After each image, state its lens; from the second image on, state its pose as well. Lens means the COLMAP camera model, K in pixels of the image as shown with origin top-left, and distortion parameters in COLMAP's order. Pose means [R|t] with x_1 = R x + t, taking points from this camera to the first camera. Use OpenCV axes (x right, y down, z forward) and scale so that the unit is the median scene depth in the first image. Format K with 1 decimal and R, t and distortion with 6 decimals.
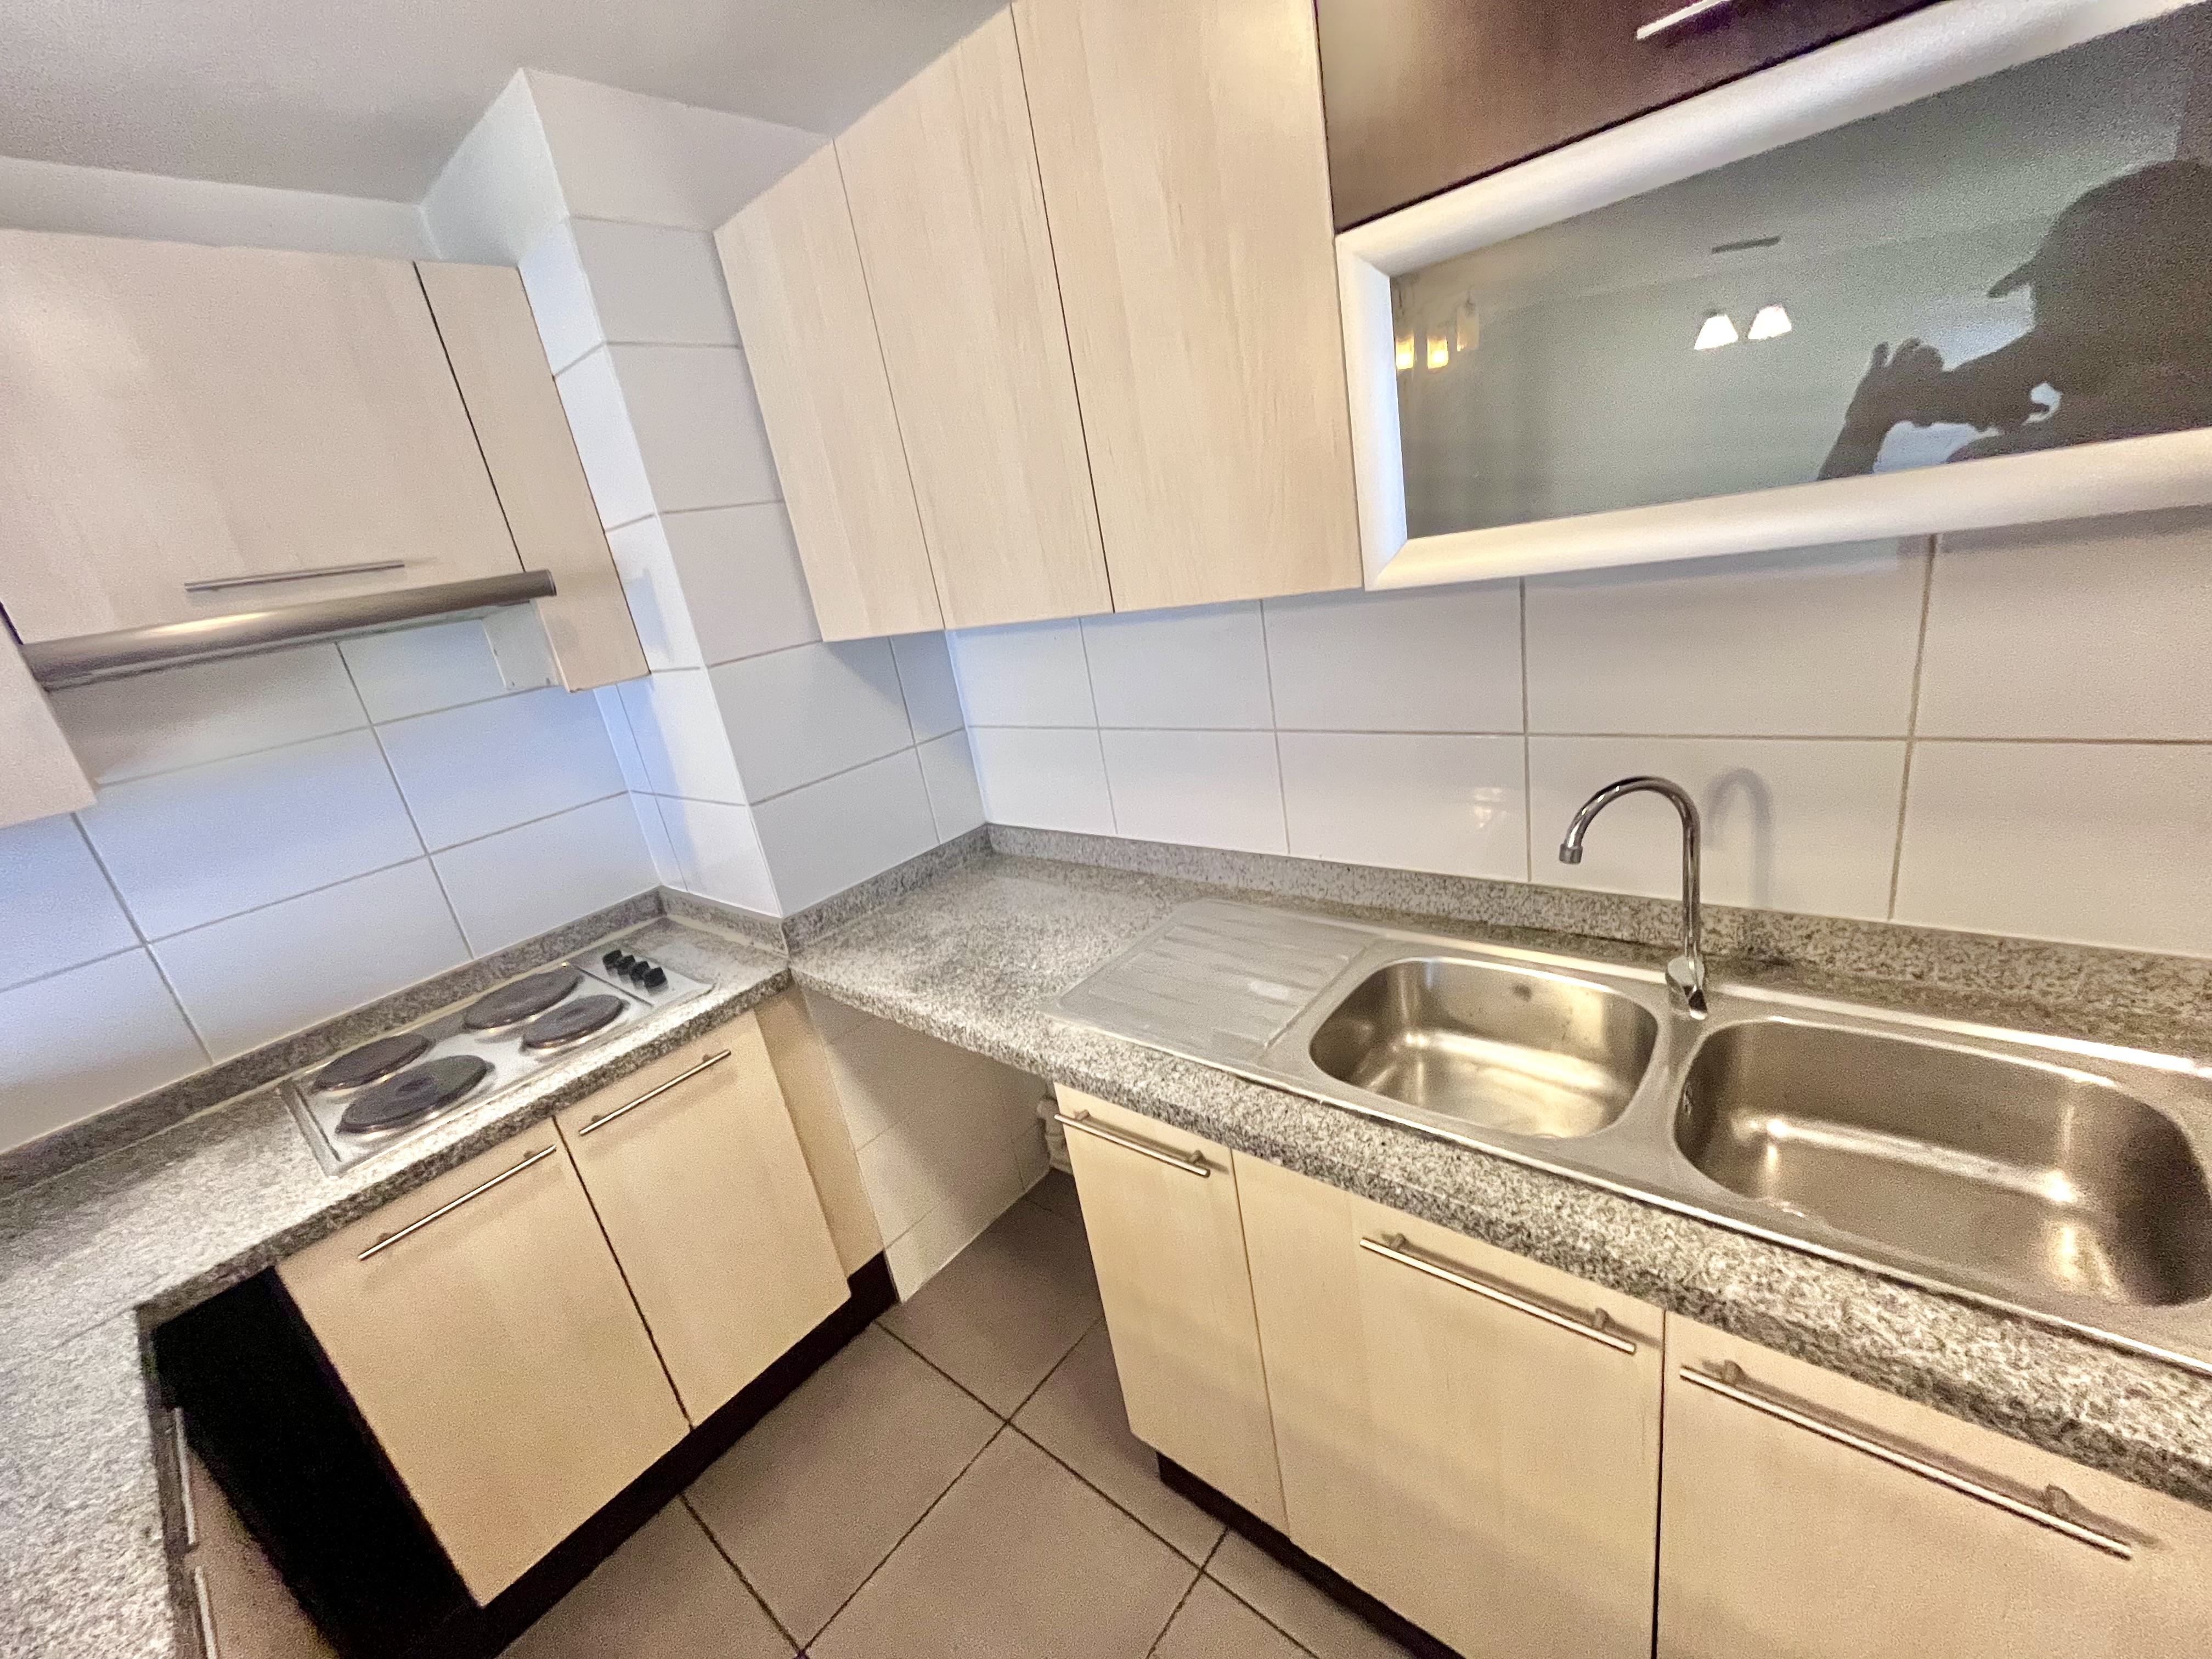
lens RADIAL K [[896.9, 0, 1112.9], [0, 896.9, 828.8], [0, 0, 1]] dist [-0.005089, 0.000052]
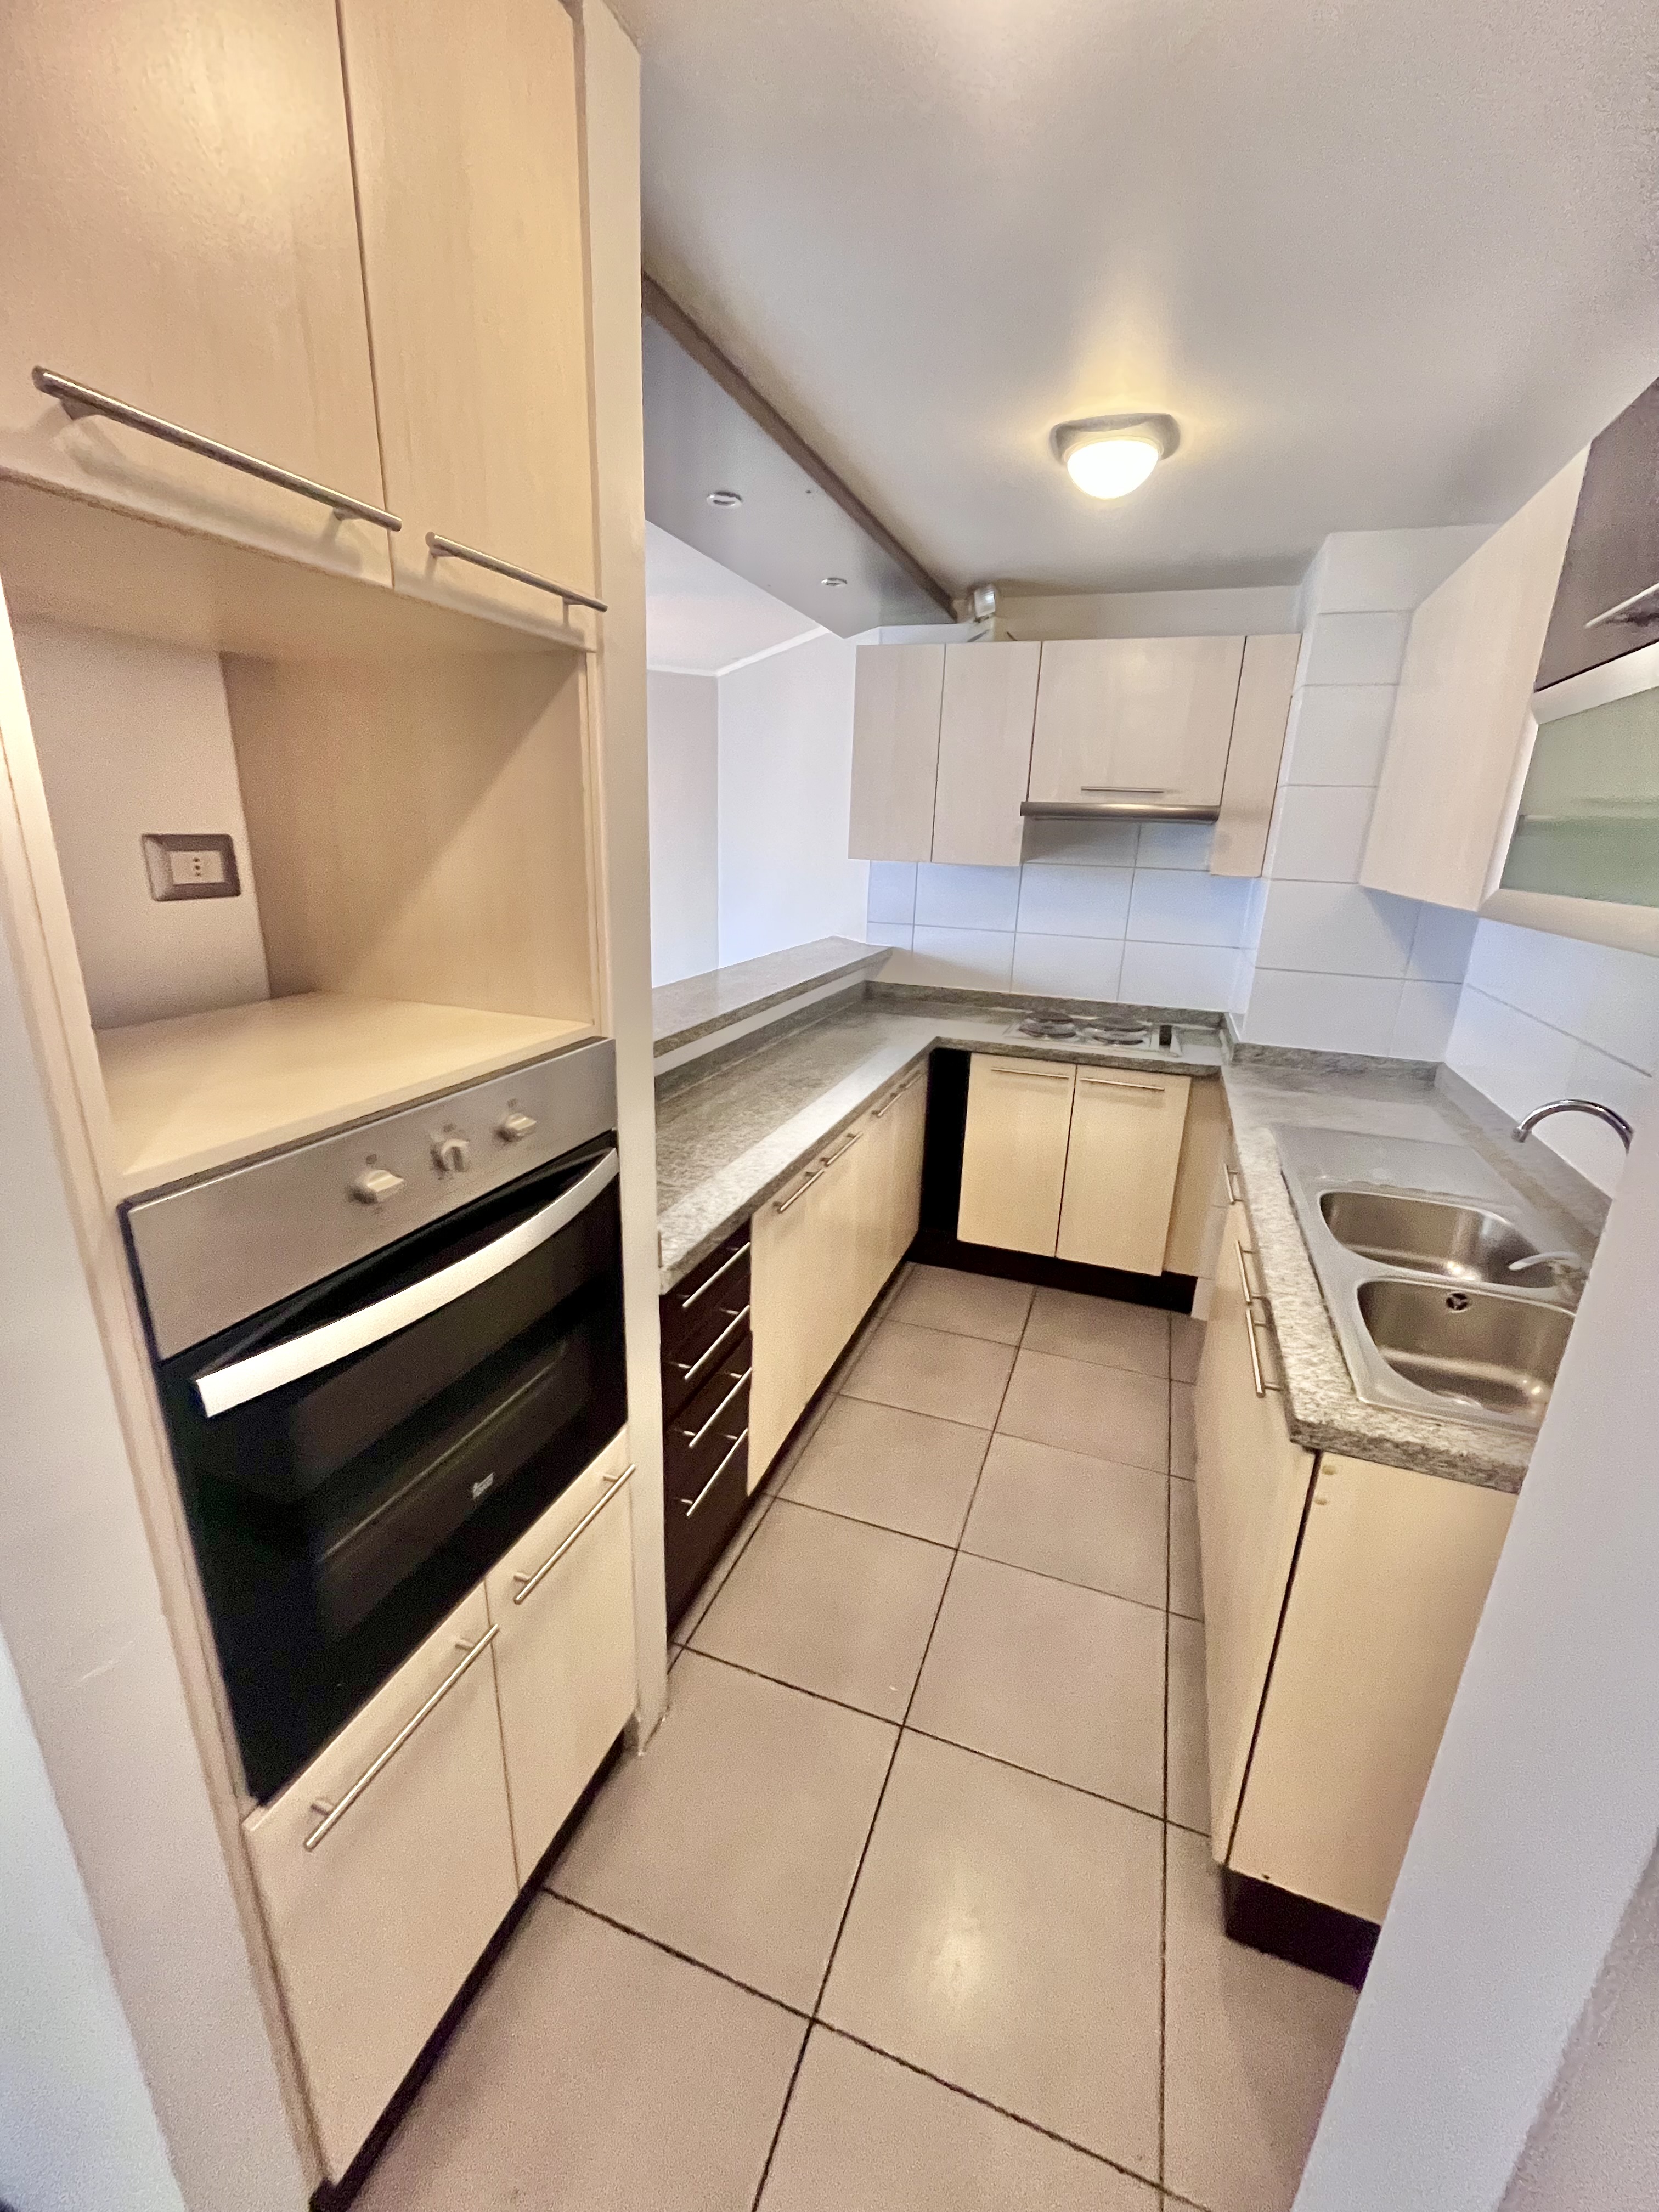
lens RADIAL K [[896.9, 0, 831.1], [0, 896.9, 1107.8], [0, 0, 1]] dist [-0.005089, 0.000052]
pose [[0.333359, 0.448887, -0.829079, 0.846122], [-0.386107, 0.867255, 0.314309, -0.020814], [0.860112, 0.215336, 0.462425, -0.377819]]
